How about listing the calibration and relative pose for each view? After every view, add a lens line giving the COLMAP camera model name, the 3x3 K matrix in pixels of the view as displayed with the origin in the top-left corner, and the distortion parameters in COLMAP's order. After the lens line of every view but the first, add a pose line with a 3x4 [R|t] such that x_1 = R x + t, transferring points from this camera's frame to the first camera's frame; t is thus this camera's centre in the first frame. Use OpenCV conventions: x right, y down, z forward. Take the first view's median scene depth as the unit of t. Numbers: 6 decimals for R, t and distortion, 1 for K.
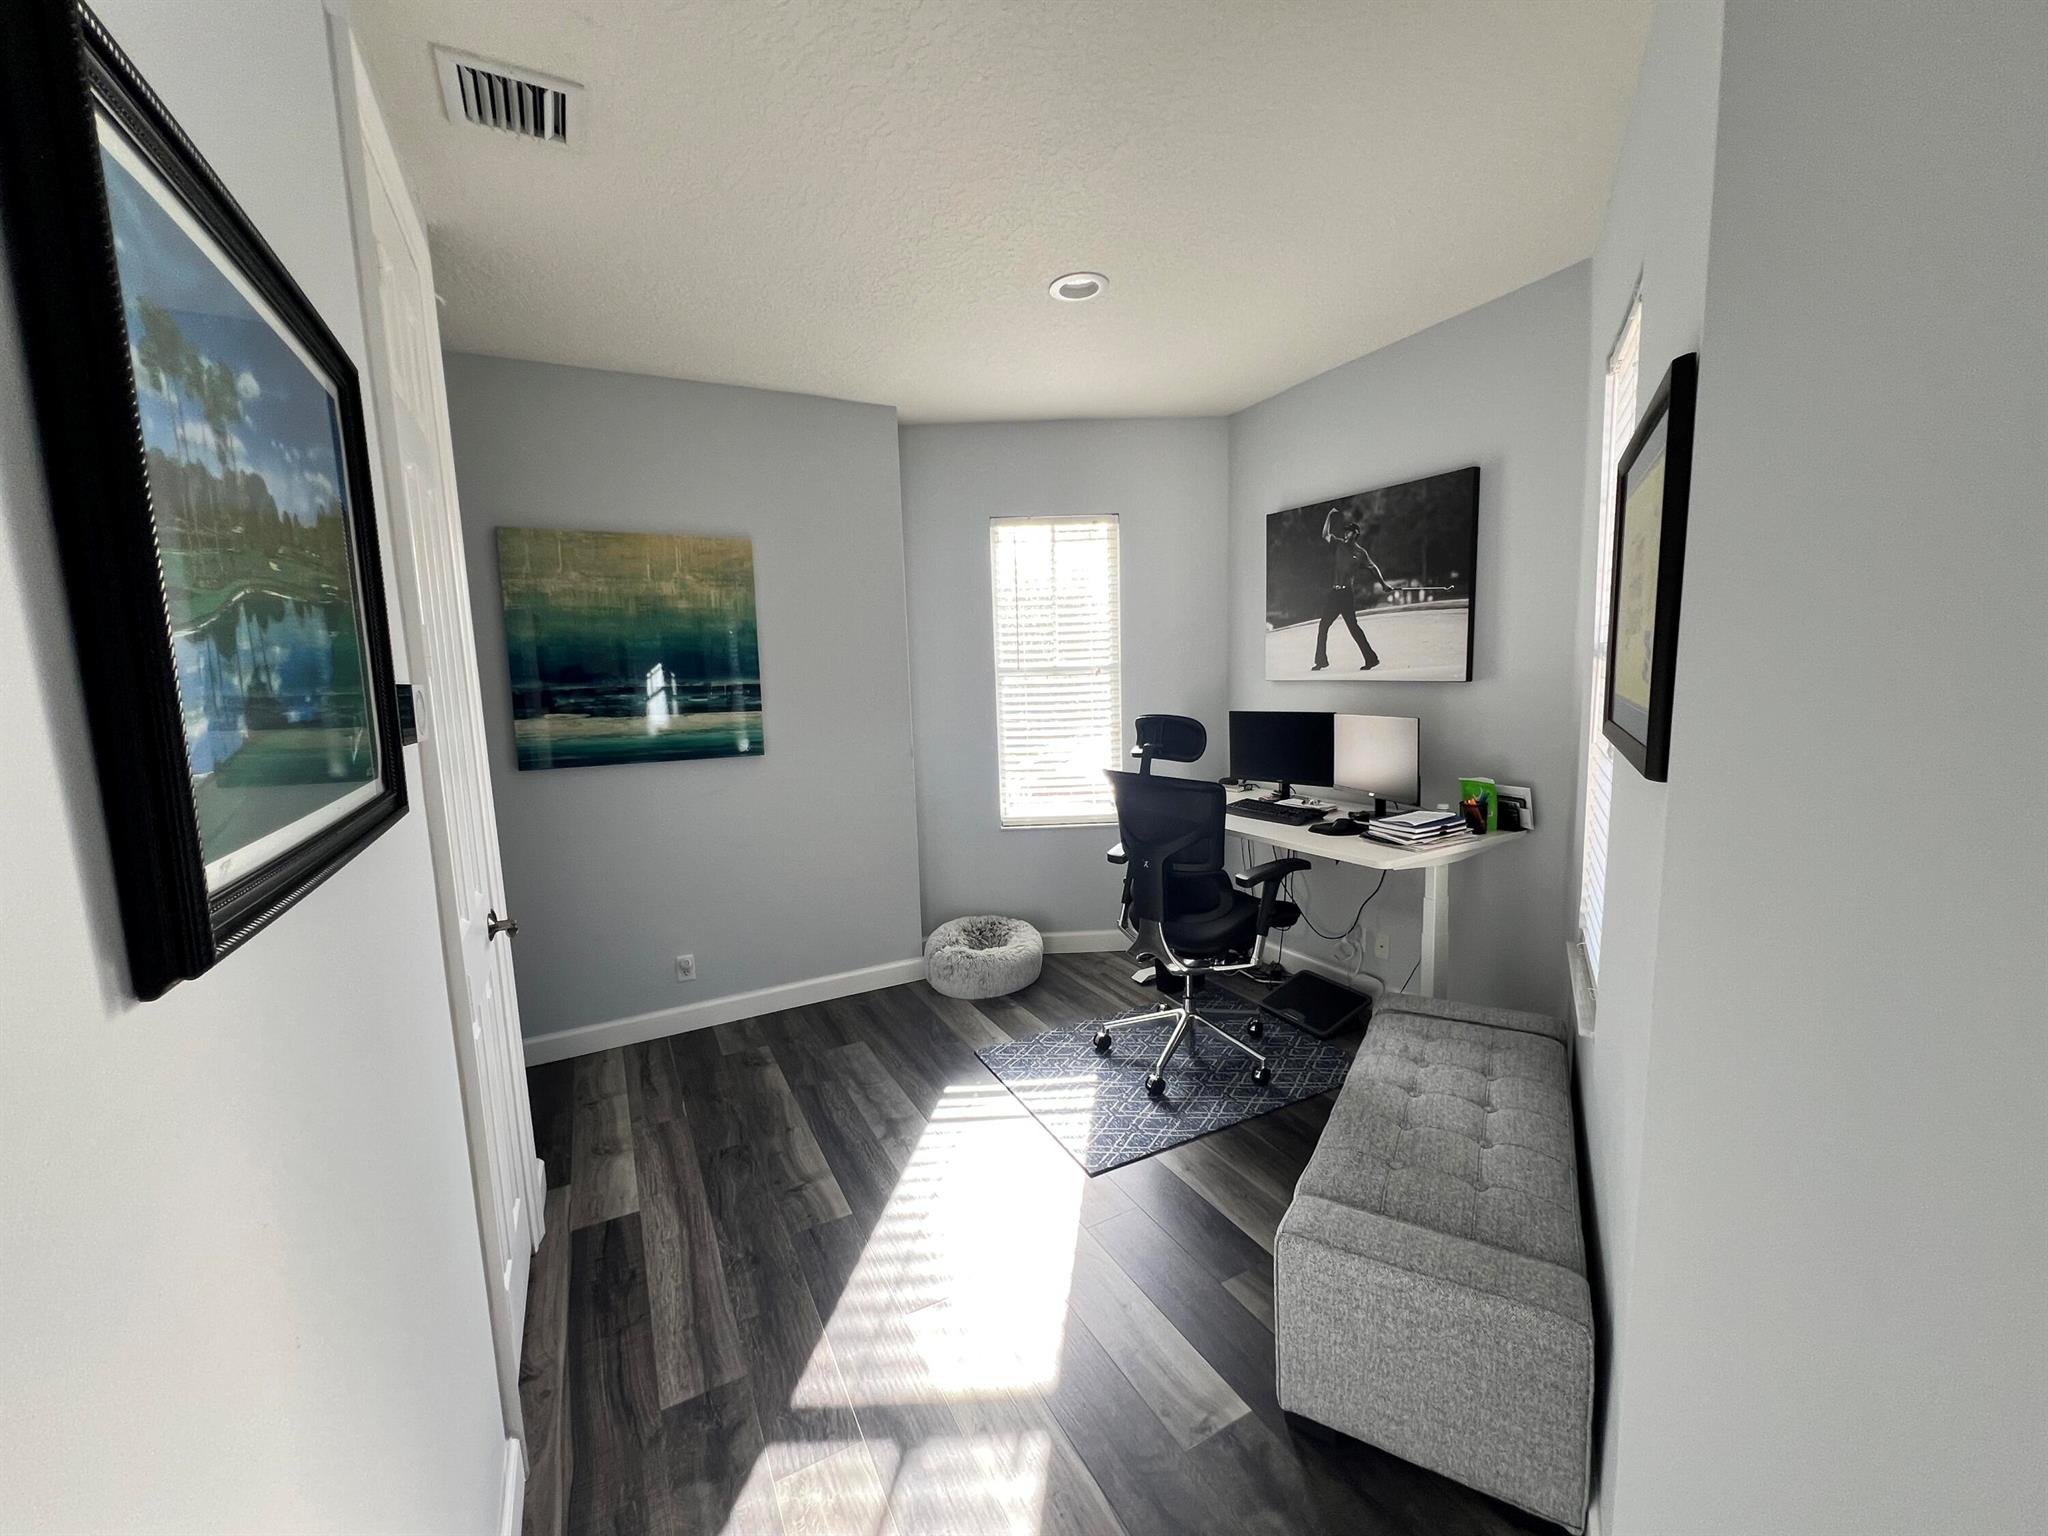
lens RADIAL K [[819.1, 0, 1030.2], [0, 819.1, 764.9], [0, 0, 1]] dist [-0.006916, 0.001781]
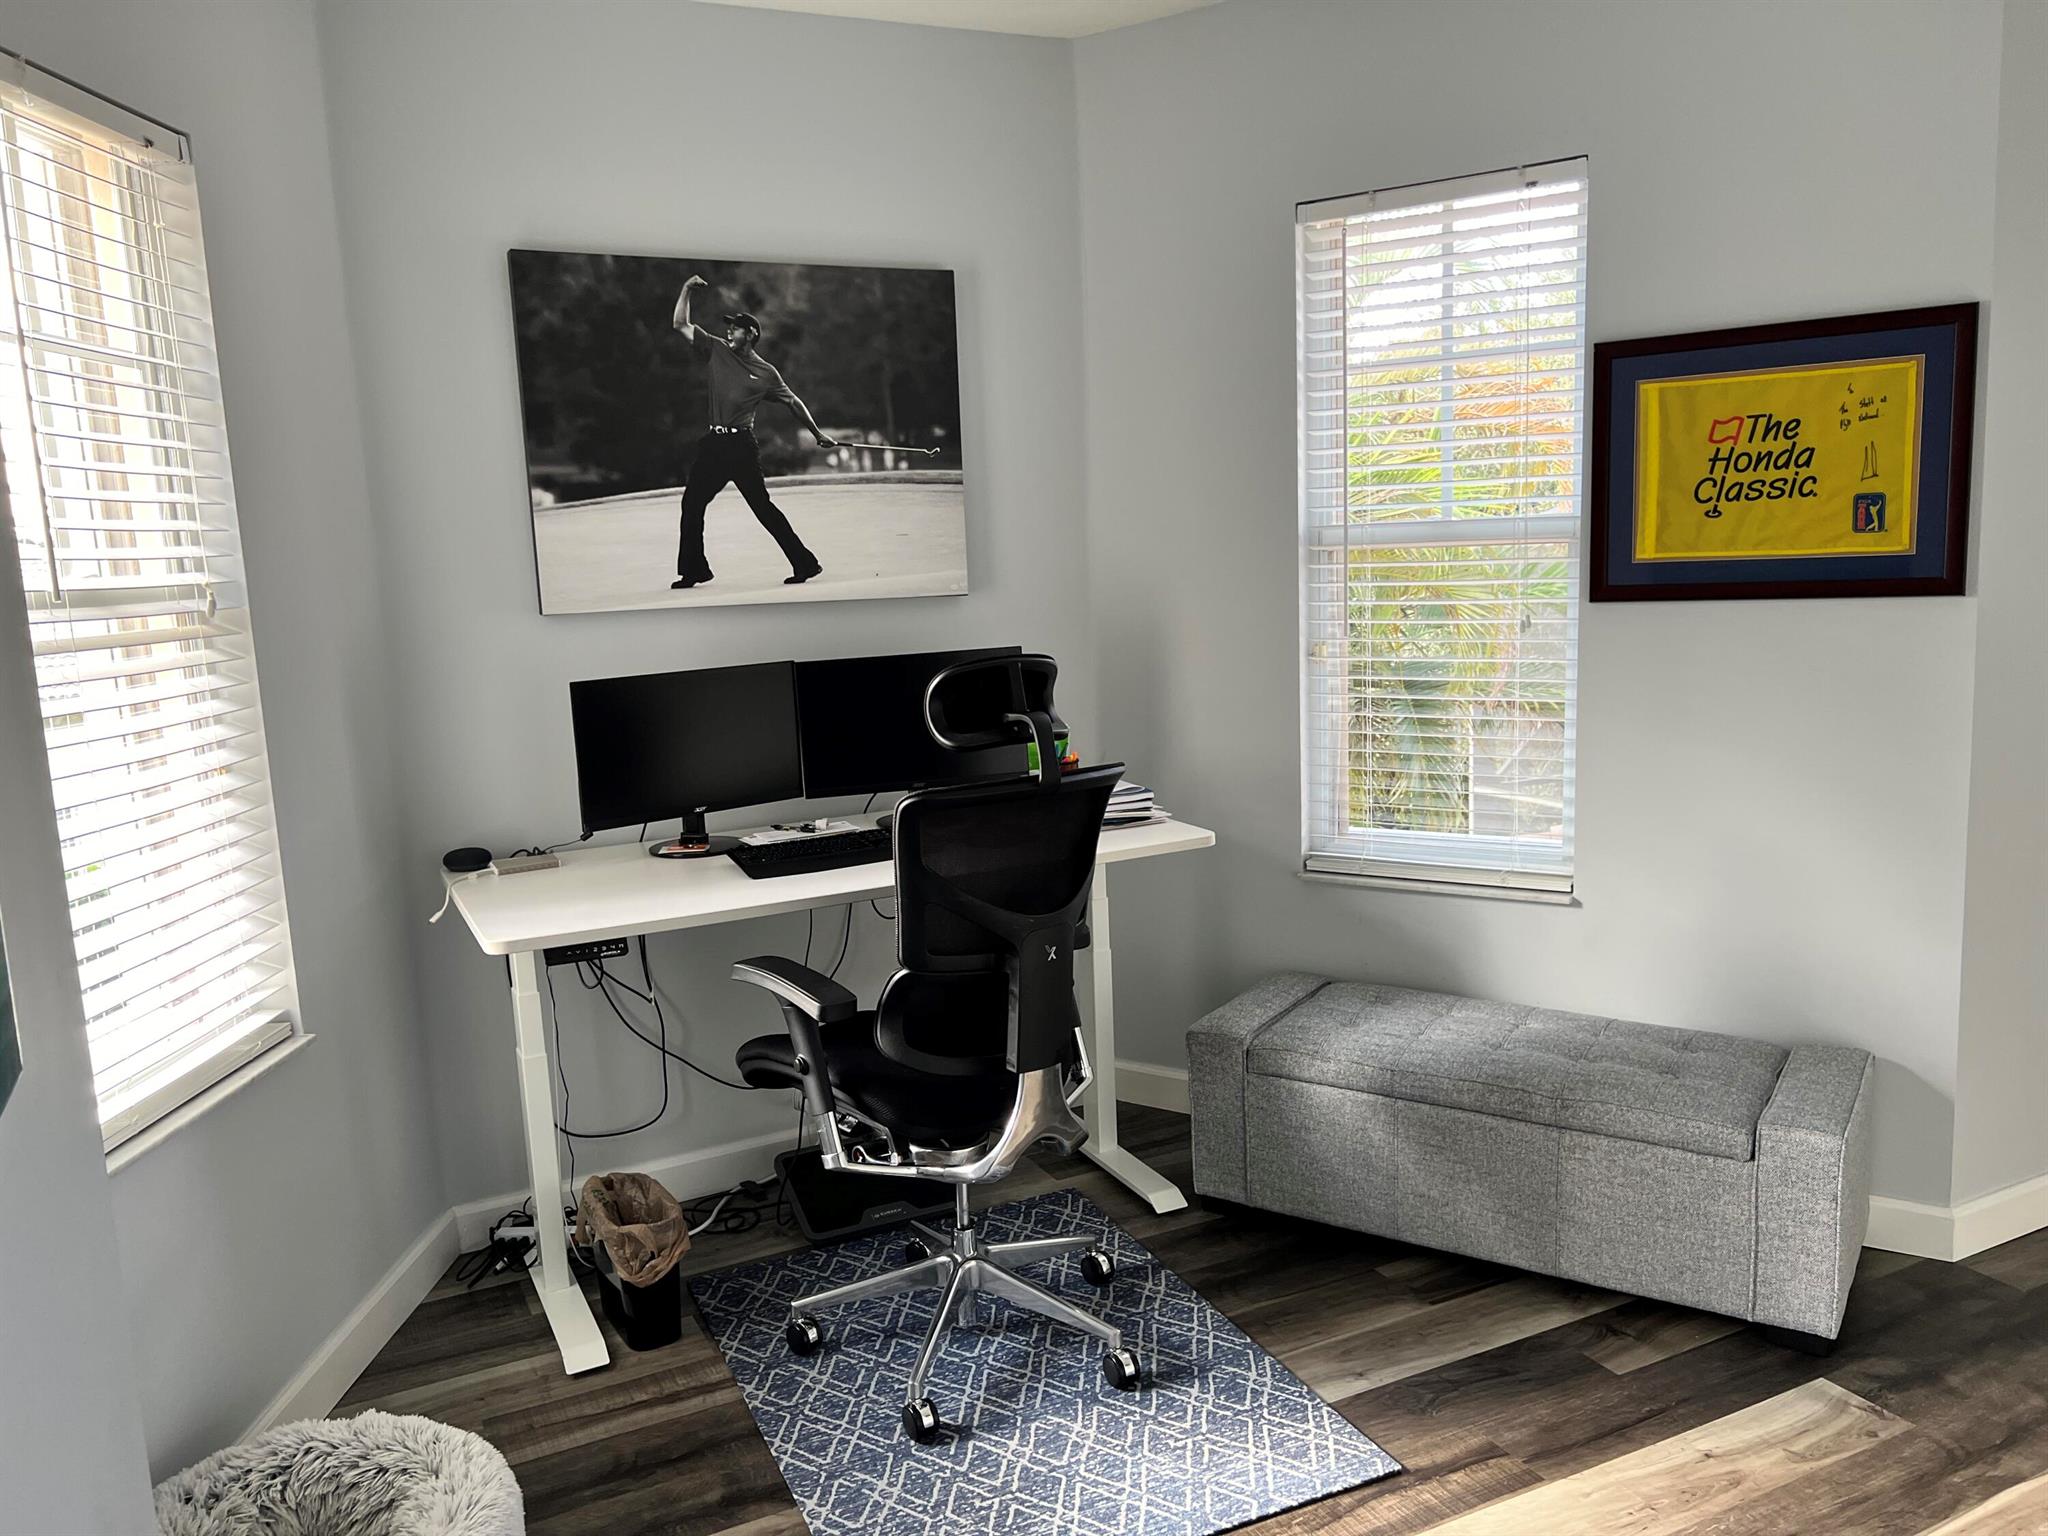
lens RADIAL K [[1534.3, 0, 1027.4], [0, 1534.3, 777.5], [0, 0, 1]] dist [0.052841, -0.048299]
pose [[0.044752, -0.123095, 0.991385, -0.671269], [0.157612, 0.980821, 0.114668, -0.083660], [-0.986487, 0.151123, 0.063295, 0.819989]]
